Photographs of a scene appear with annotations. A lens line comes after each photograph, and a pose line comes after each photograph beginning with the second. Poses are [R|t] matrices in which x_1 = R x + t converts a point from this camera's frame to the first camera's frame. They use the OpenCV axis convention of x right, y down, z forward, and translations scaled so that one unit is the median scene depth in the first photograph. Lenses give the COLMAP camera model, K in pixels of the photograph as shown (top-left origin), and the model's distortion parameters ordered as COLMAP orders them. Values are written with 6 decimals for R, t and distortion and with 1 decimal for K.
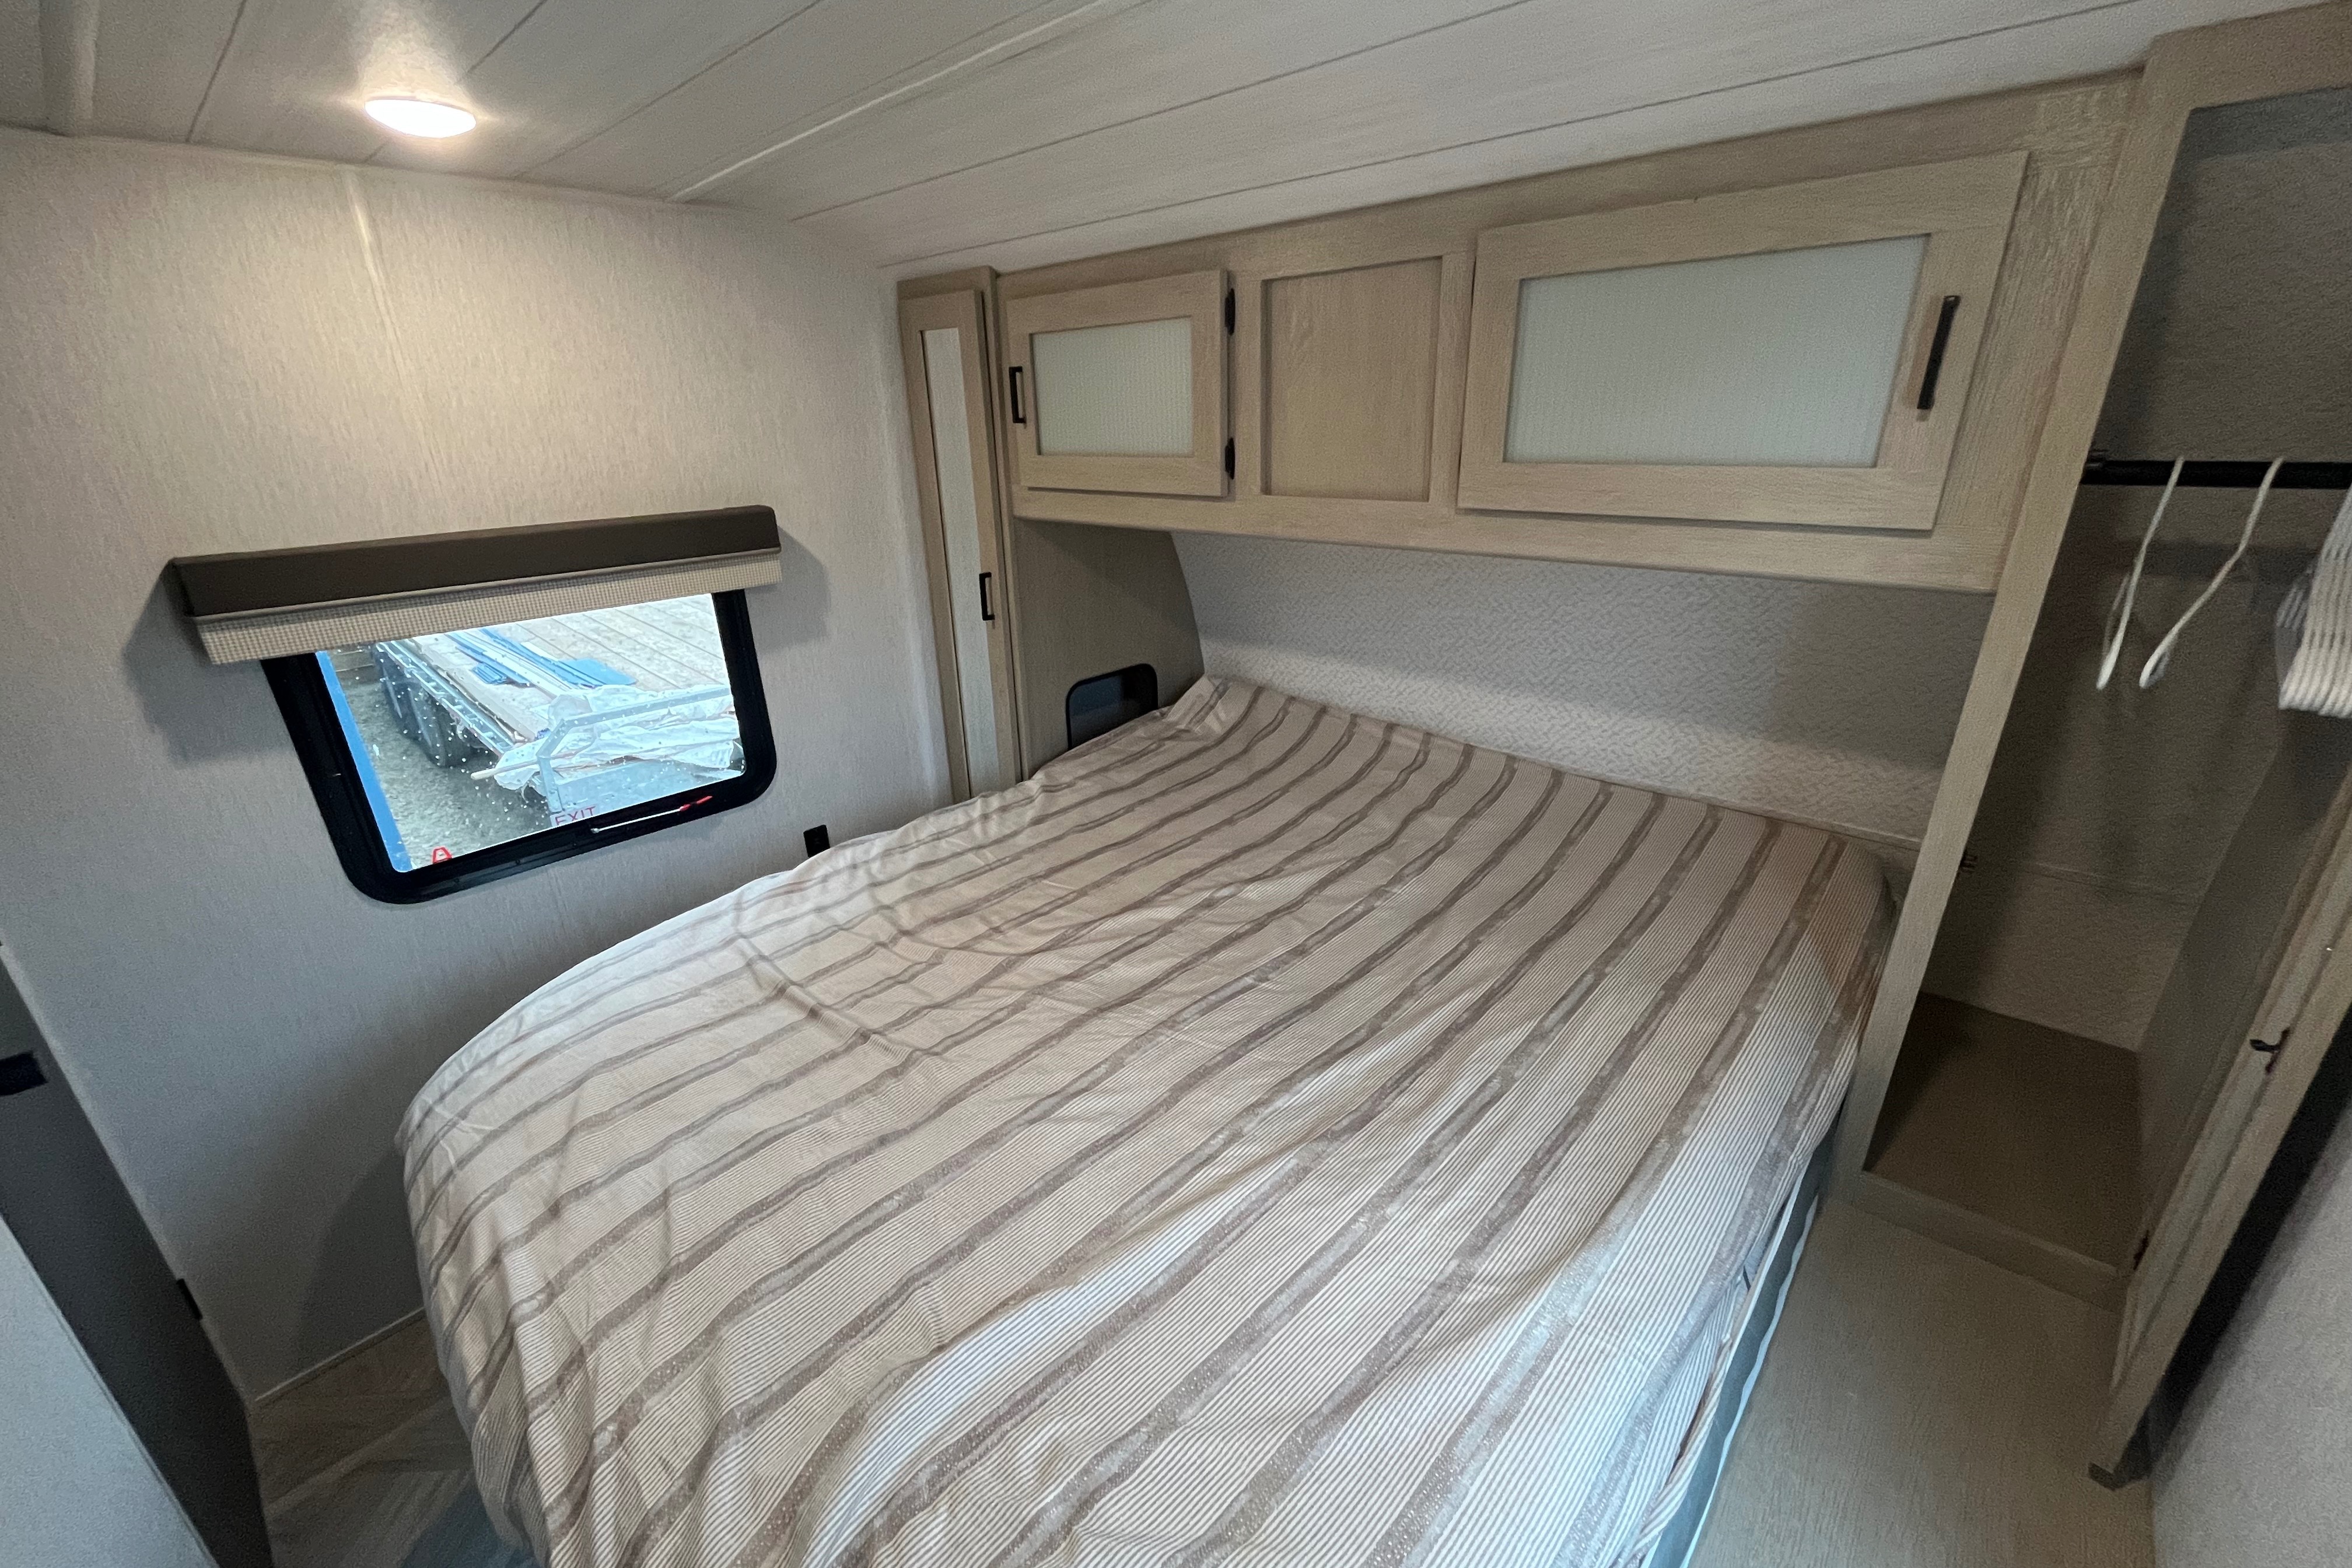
lens RADIAL K [[883.5, 0, 1171.3], [0, 883.5, 721.7], [0, 0, 1]] dist [0.000034, -0.000079]
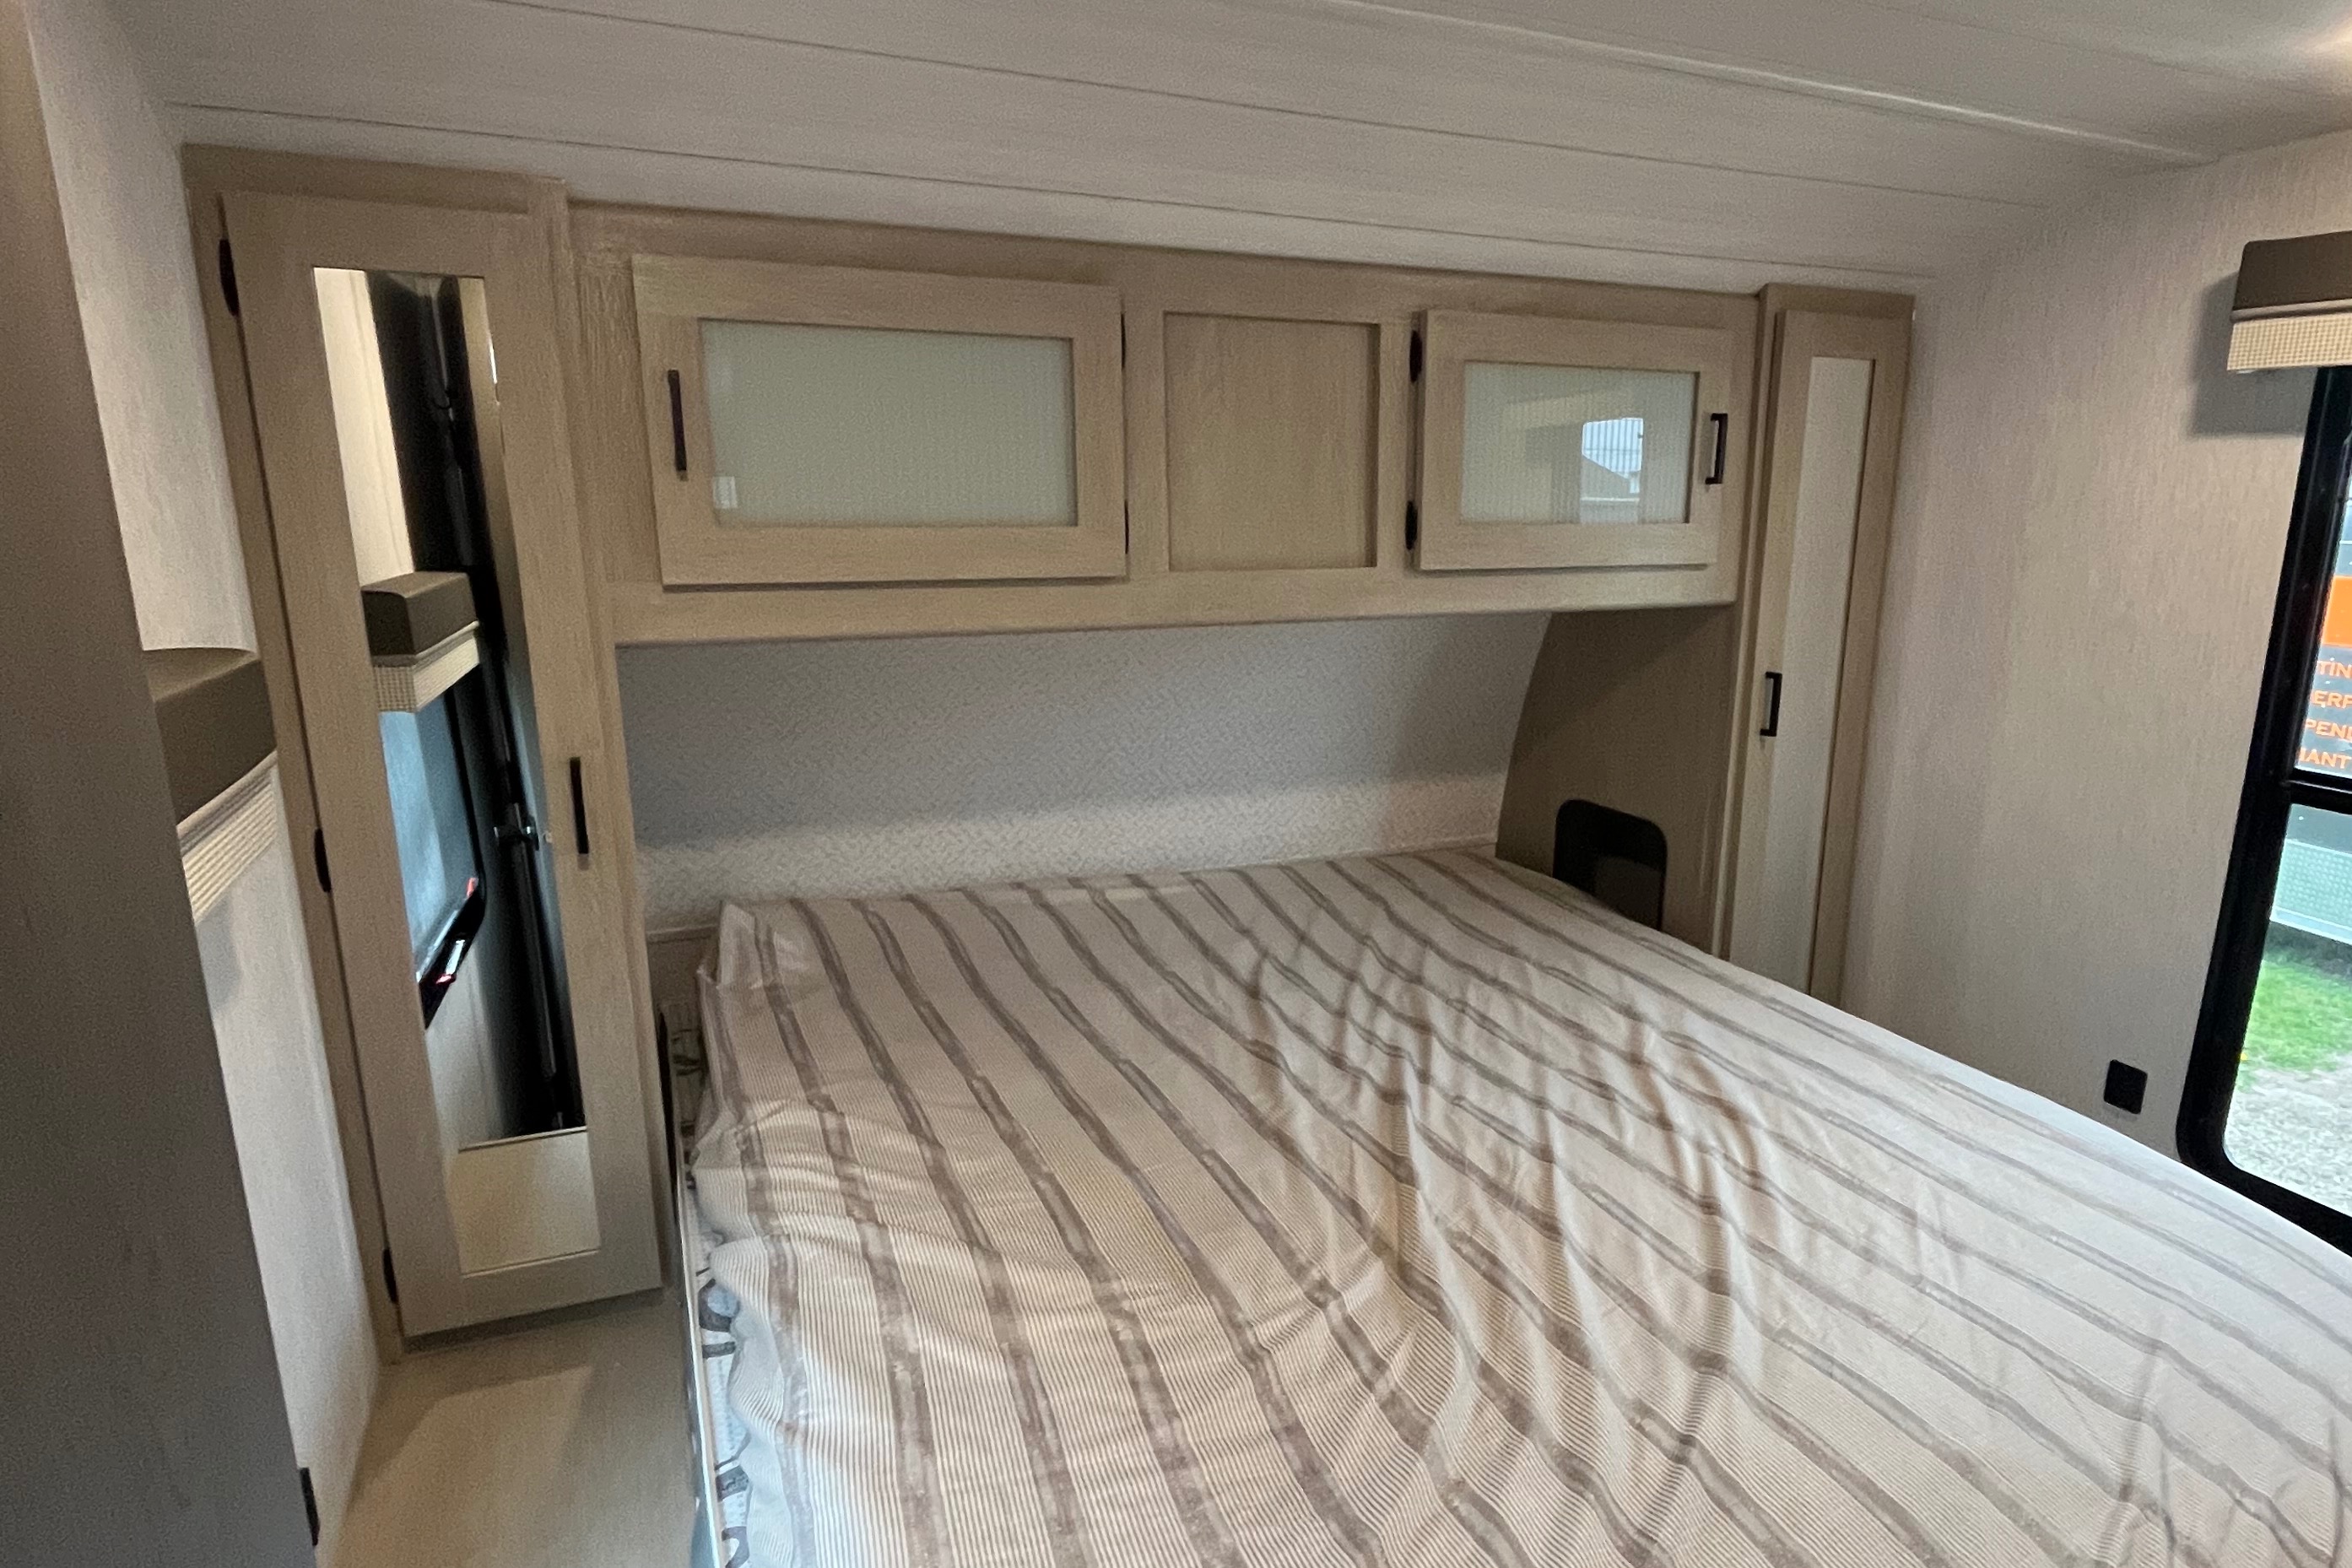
lens RADIAL K [[1270.7, 0, 1176.0], [0, 1270.7, 784.0], [0, 0, 1]] dist [0.000073, -0.001749]
pose [[0.464820, -0.160654, 0.870708, -0.857892], [0.279579, 0.959719, 0.027827, -0.101076], [-0.840106, 0.230497, 0.491012, 0.460676]]
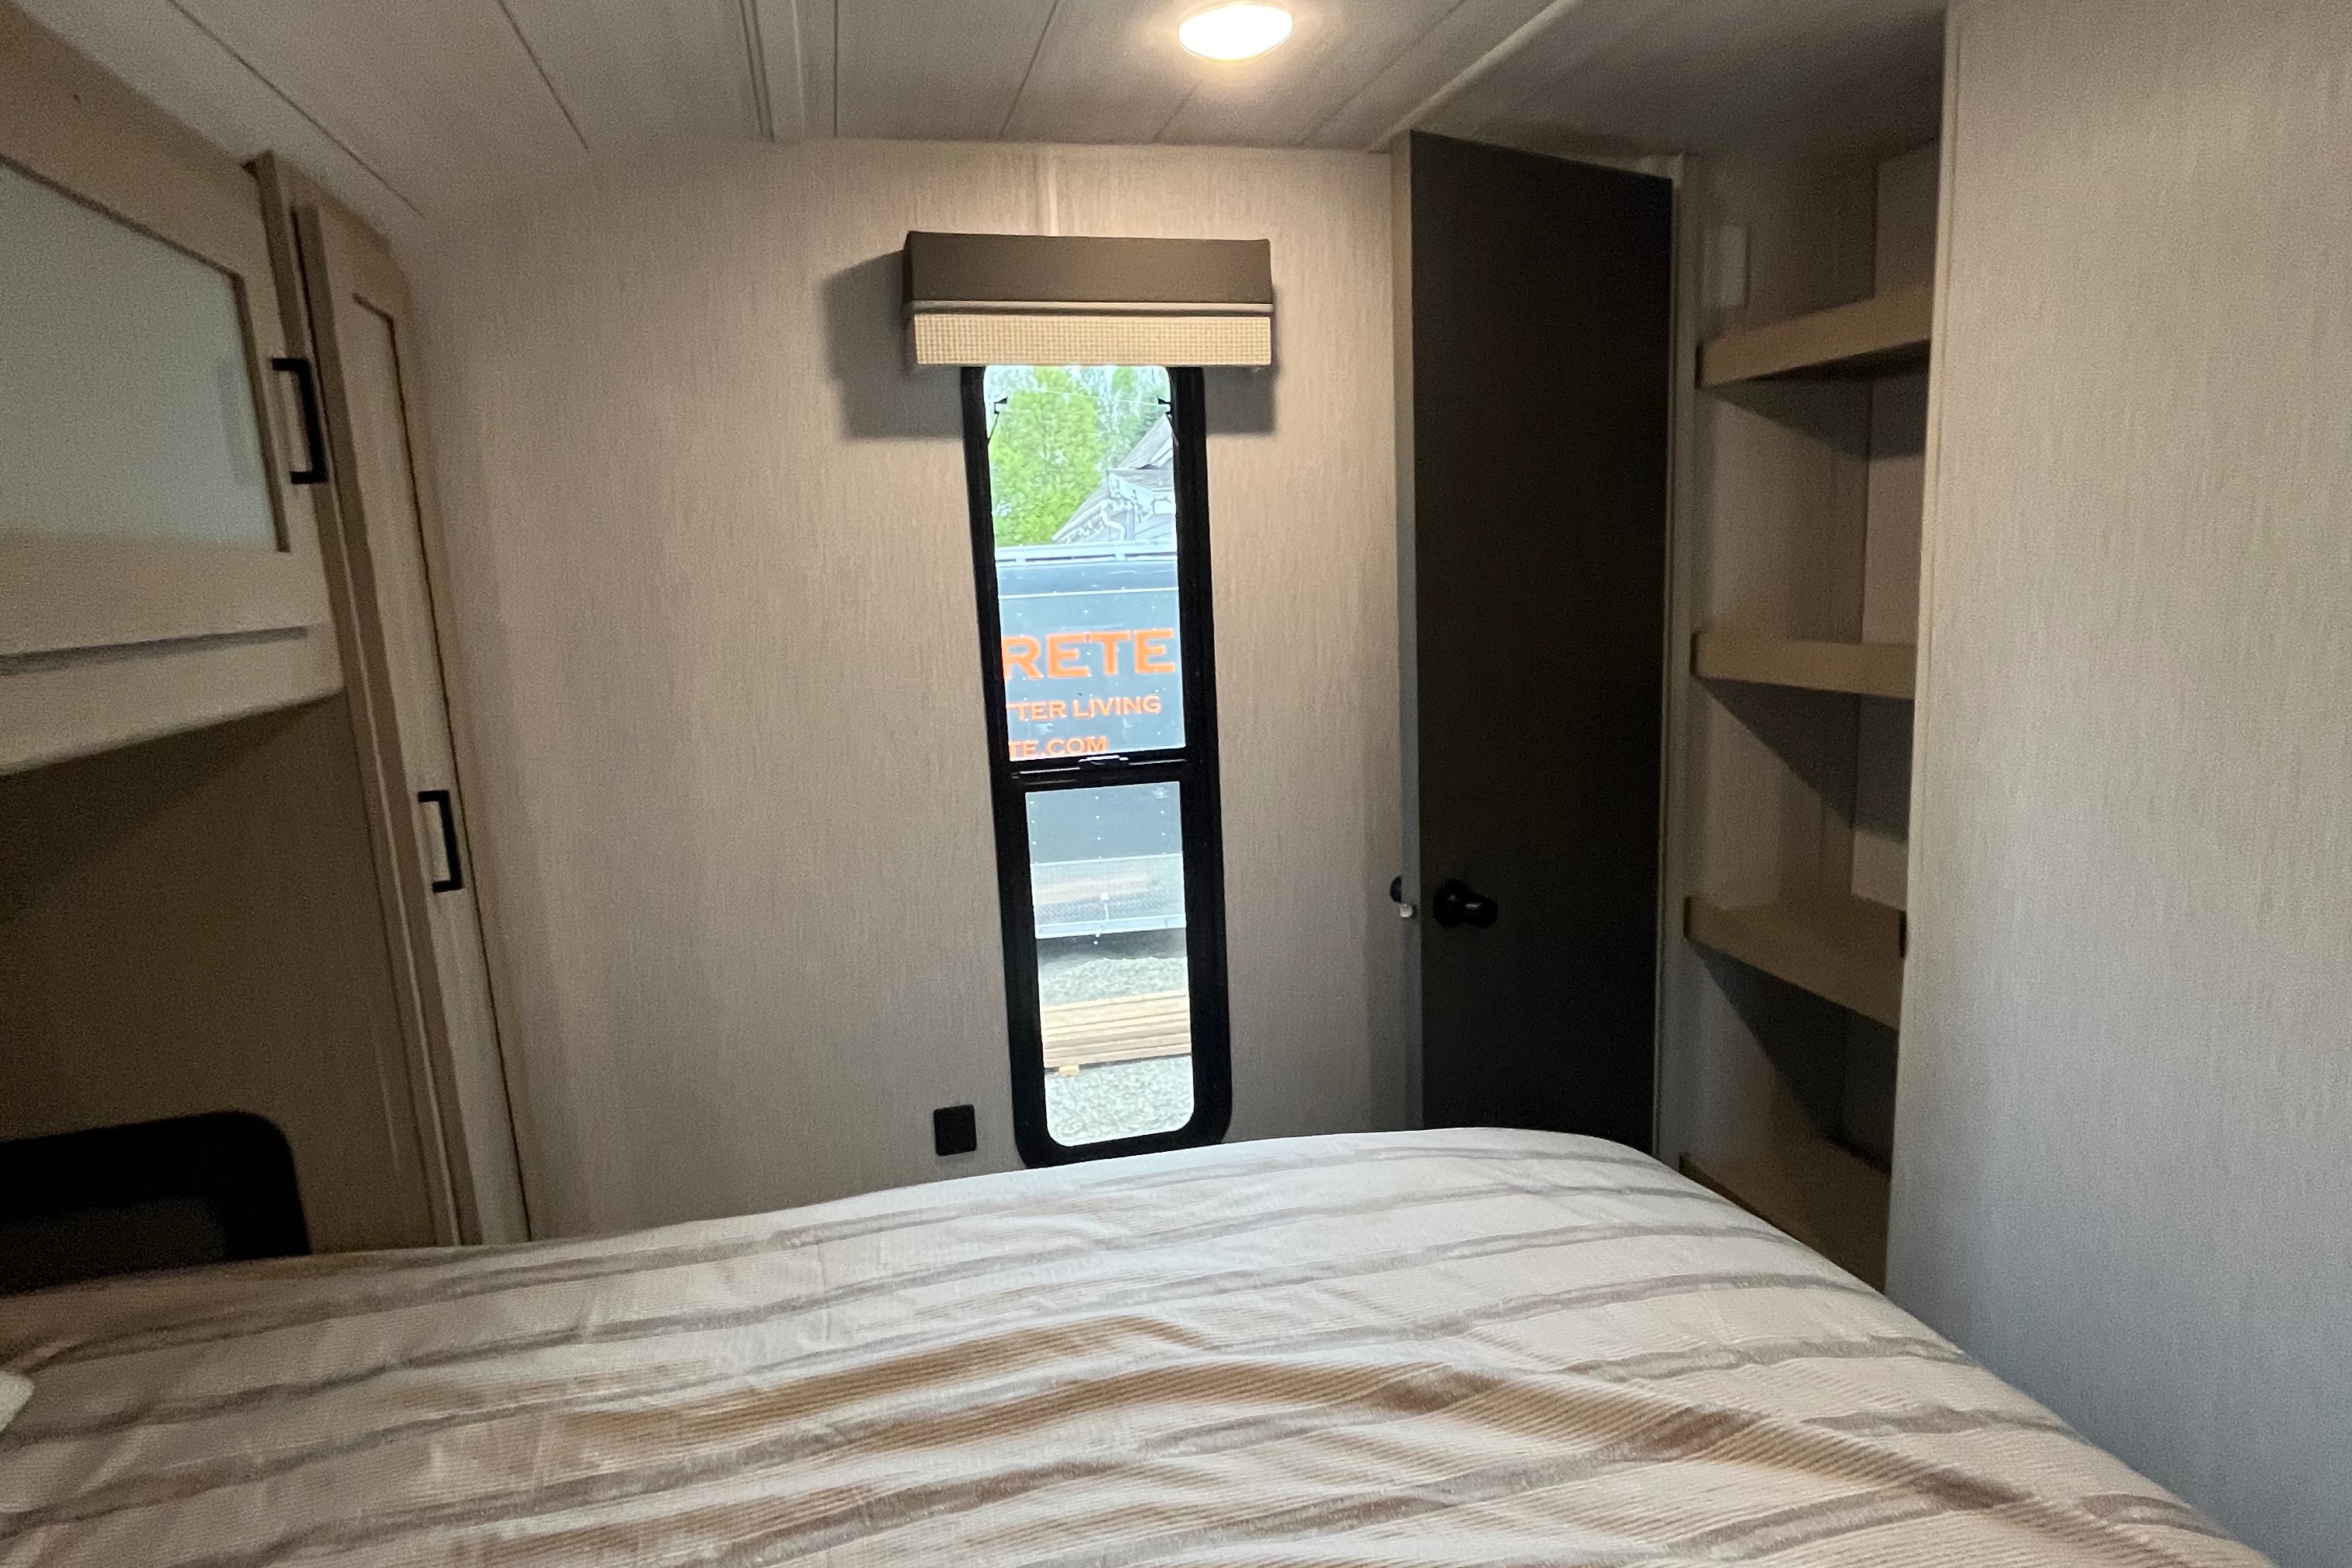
lens RADIAL K [[1318.7, 0, 1176.0], [0, 1318.7, 784.0], [0, 0, 1]] dist [-0.001035, -0.000899]
pose [[-0.805888, -0.024233, 0.591572, -0.330196], [0.272001, 0.872328, 0.406275, -0.216795], [-0.525890, 0.488320, -0.696407, 0.879559]]
